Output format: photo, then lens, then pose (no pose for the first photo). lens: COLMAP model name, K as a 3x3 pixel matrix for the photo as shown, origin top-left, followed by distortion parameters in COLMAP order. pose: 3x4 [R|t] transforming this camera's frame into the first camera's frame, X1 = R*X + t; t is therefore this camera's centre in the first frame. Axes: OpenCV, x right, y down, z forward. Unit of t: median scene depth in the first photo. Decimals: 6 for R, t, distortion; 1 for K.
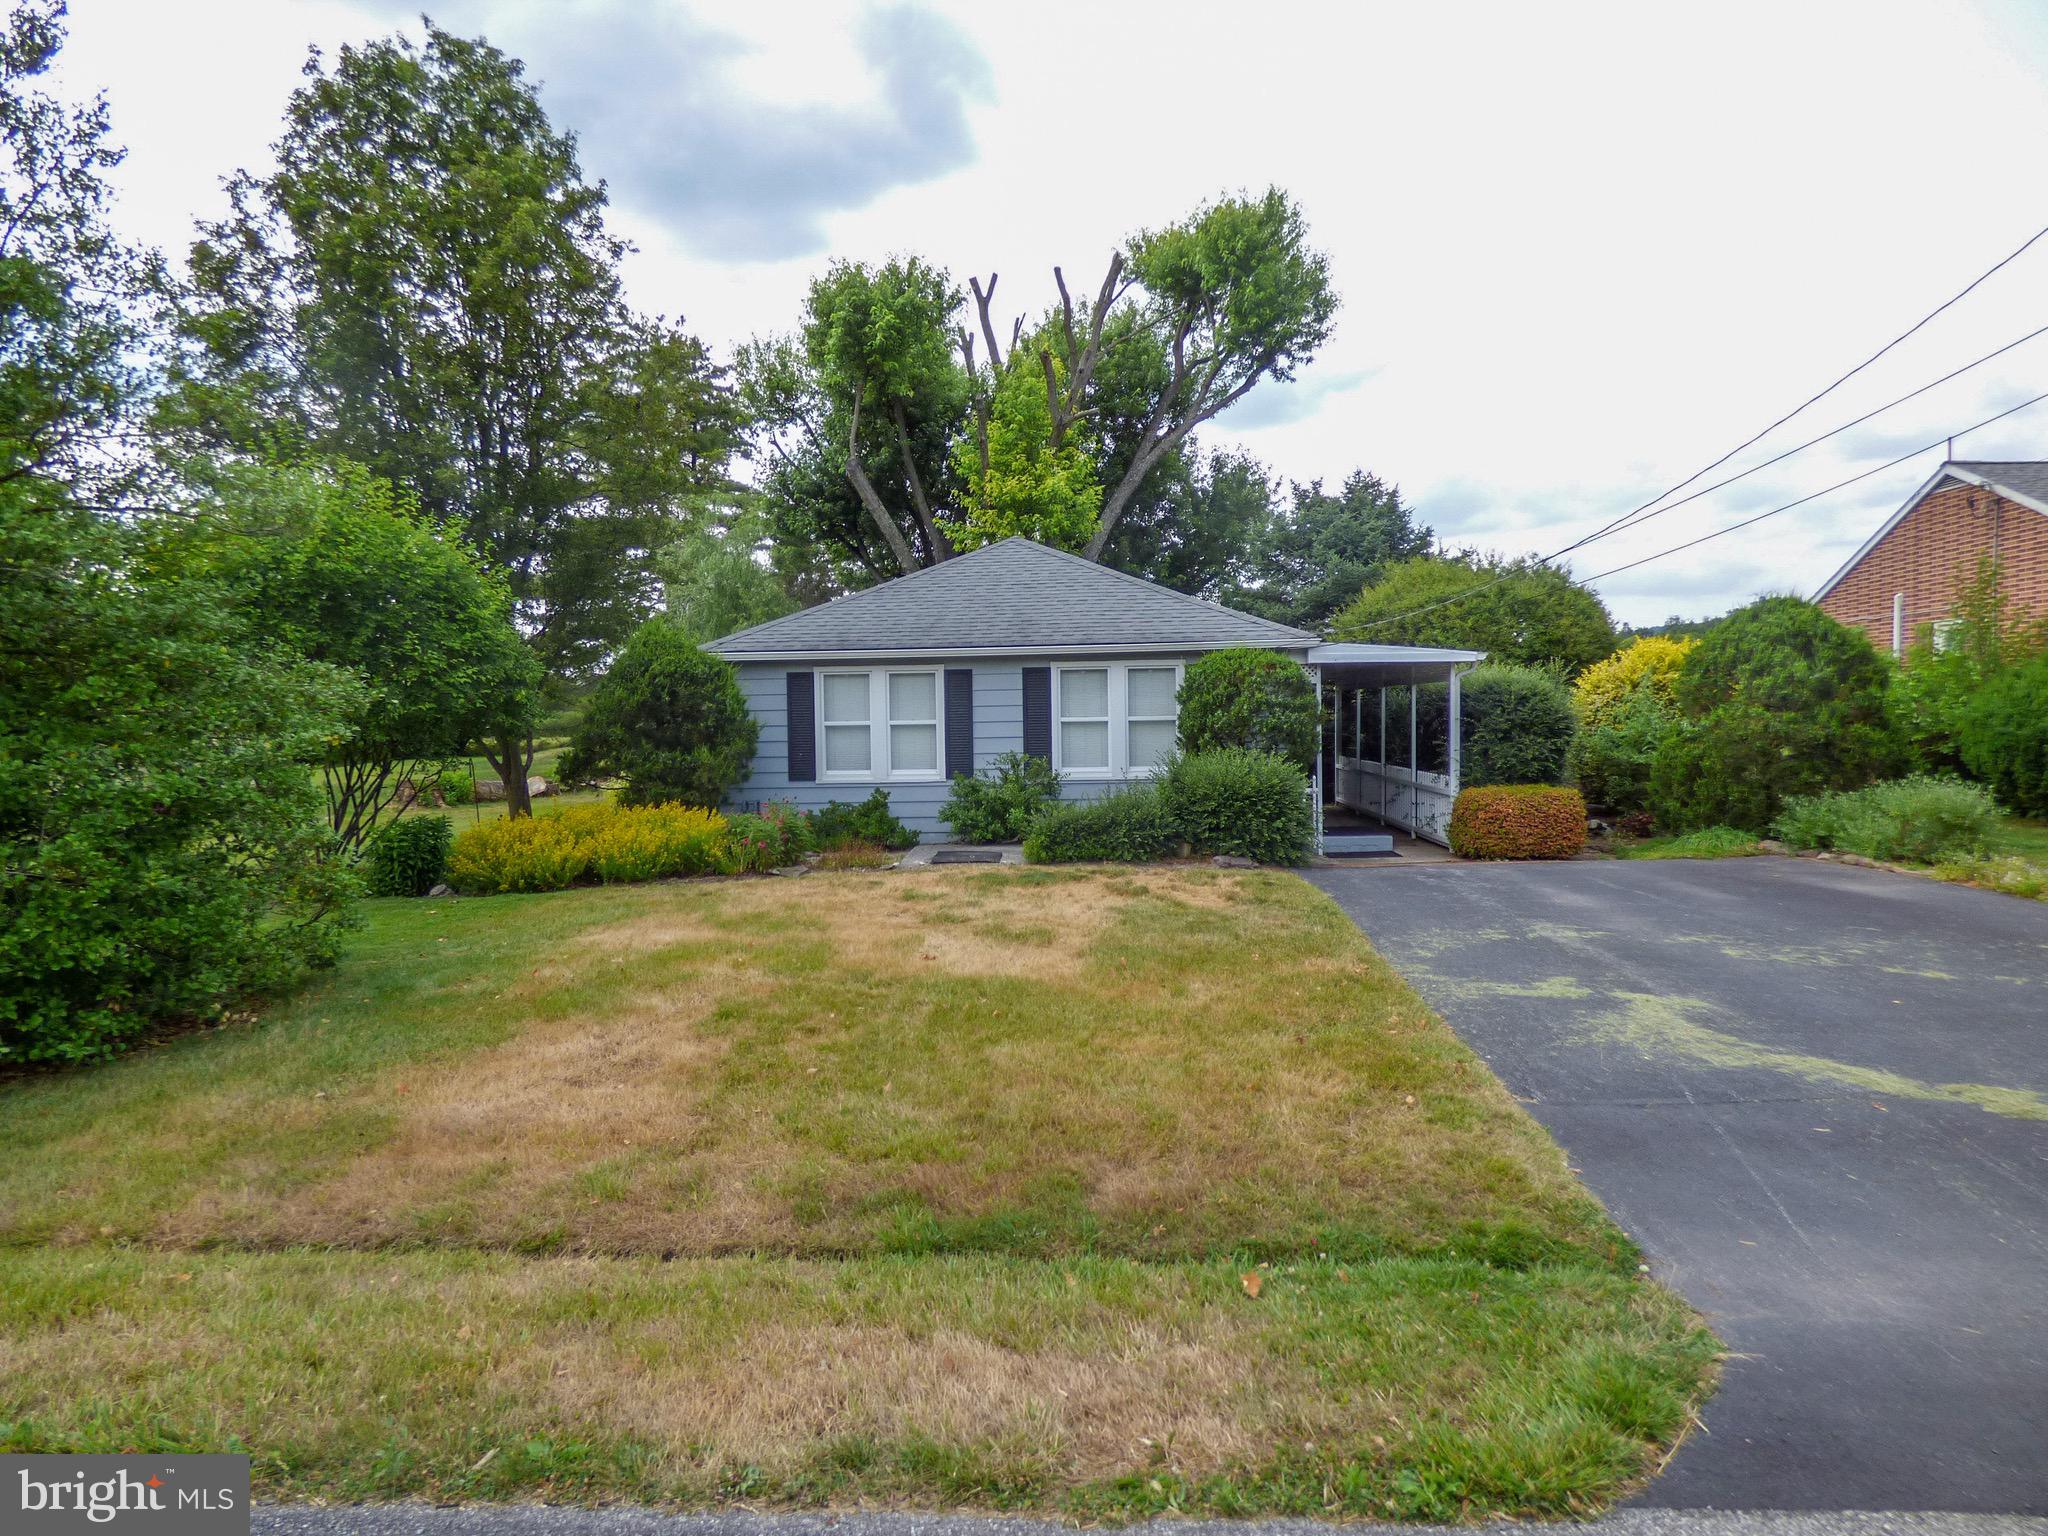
lens RADIAL K [[1230.7, 0, 1016.3], [0, 1230.7, 766.6], [0, 0, 1]] dist [-0.011541, 0.000755]
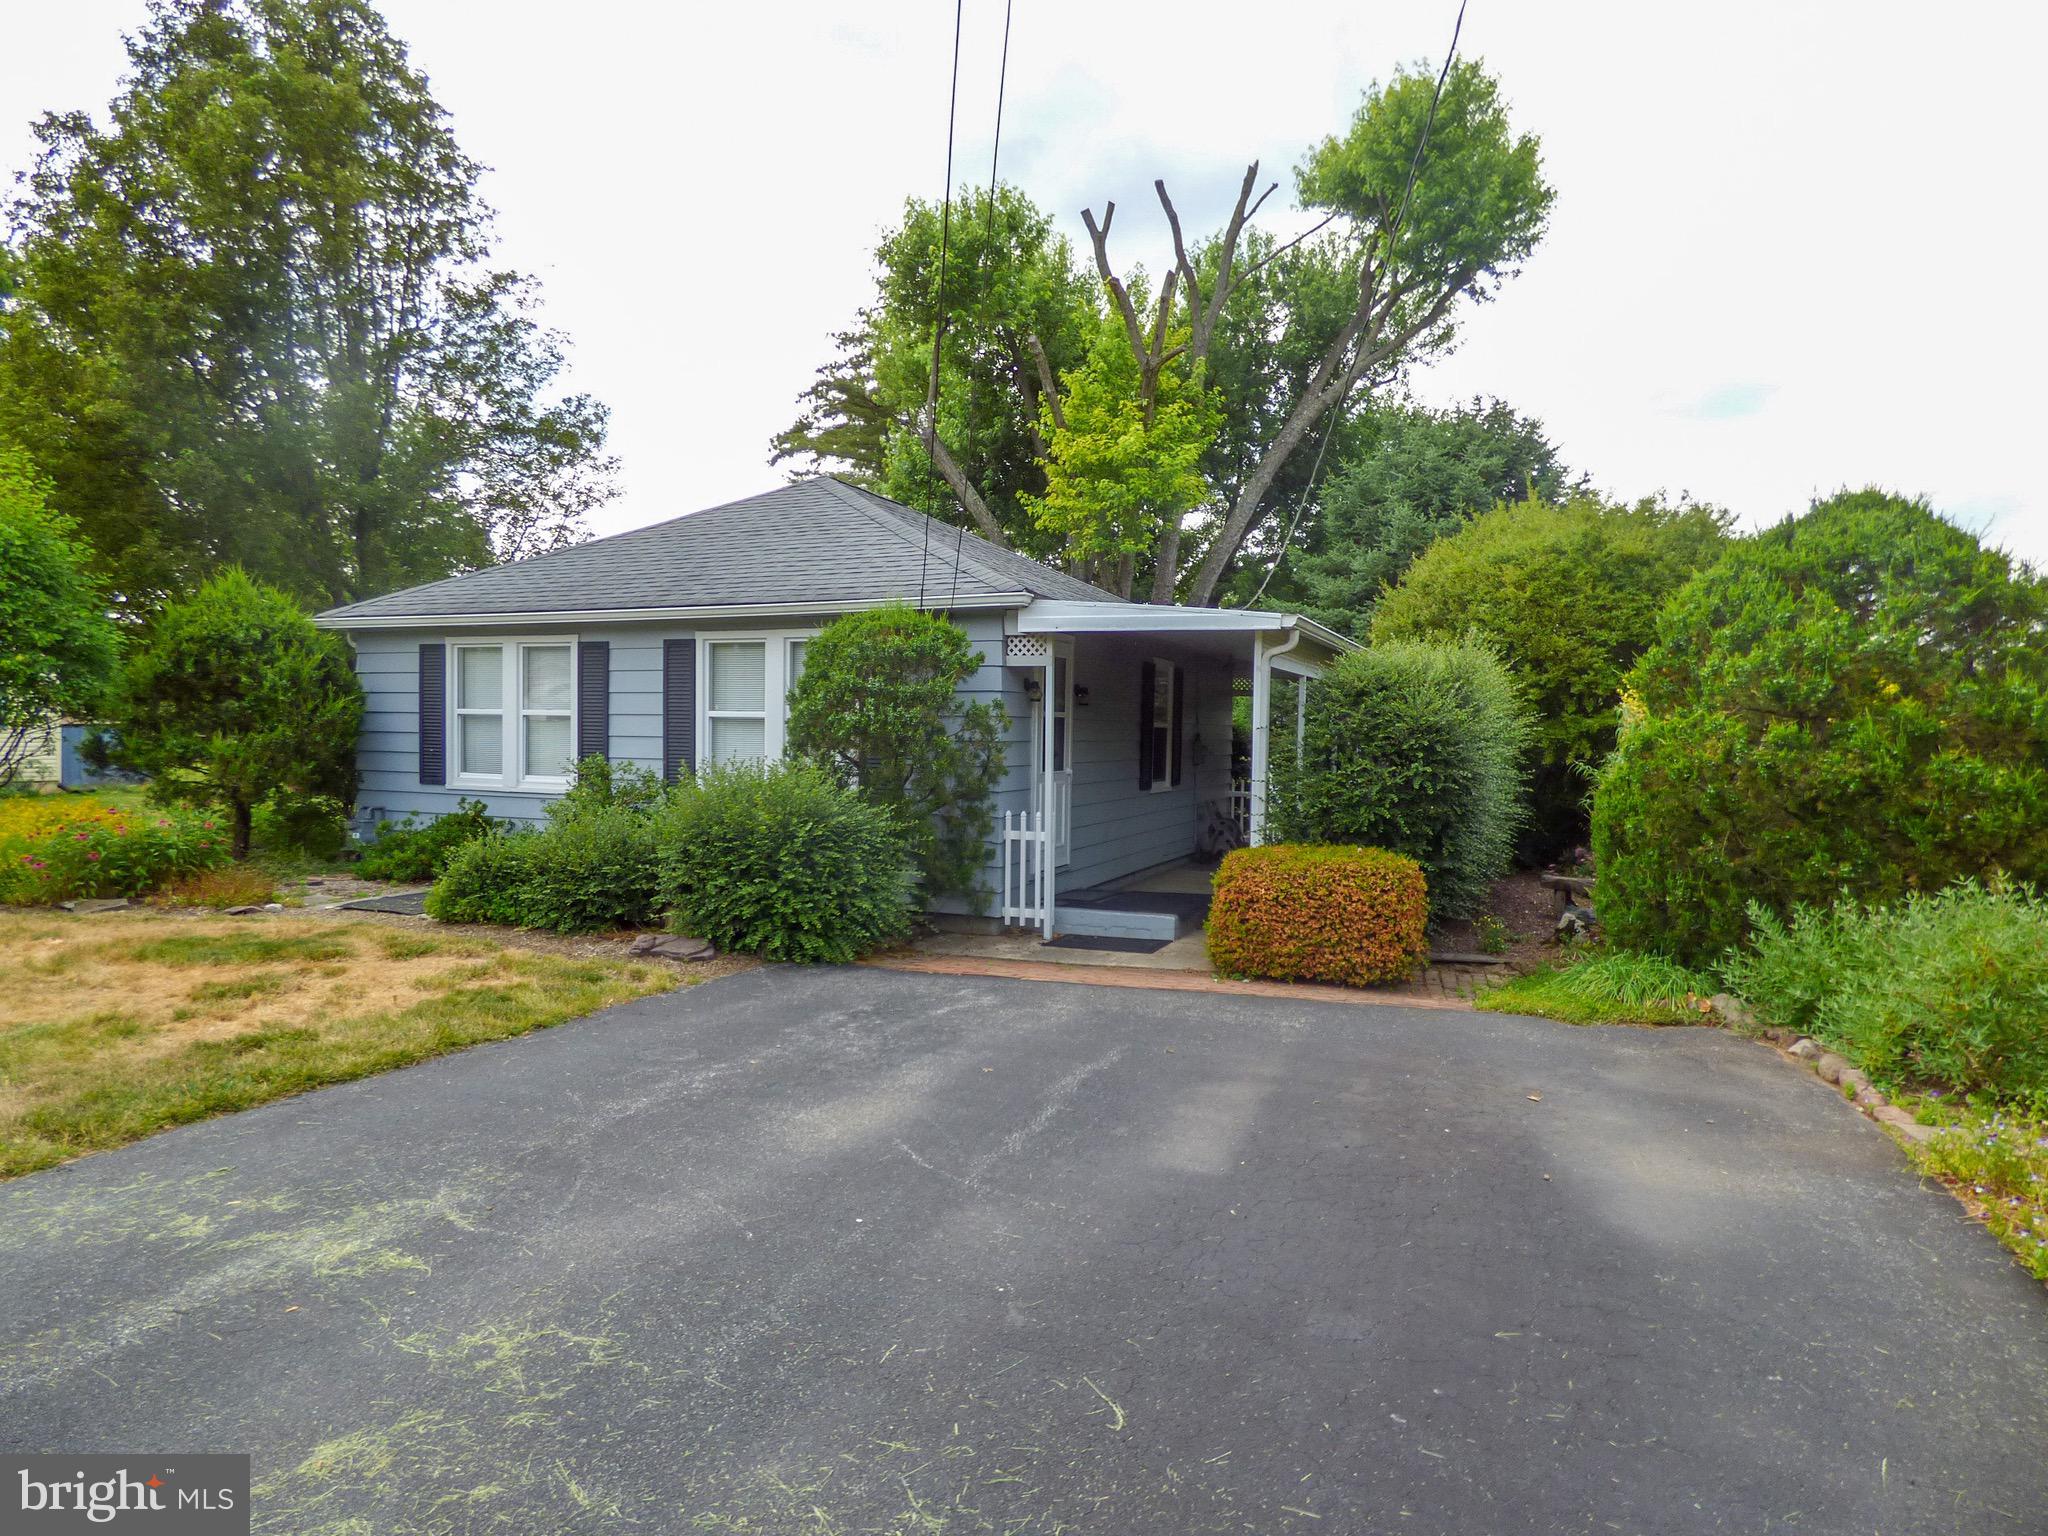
lens RADIAL K [[1230.7, 0, 1016.3], [0, 1230.7, 766.6], [0, 0, 1]] dist [-0.011541, 0.000755]
pose [[0.948270, 0.038663, -0.315102, 0.417609], [-0.043089, 0.999046, -0.007089, -0.010272], [0.314527, 0.020300, 0.949031, 0.386292]]
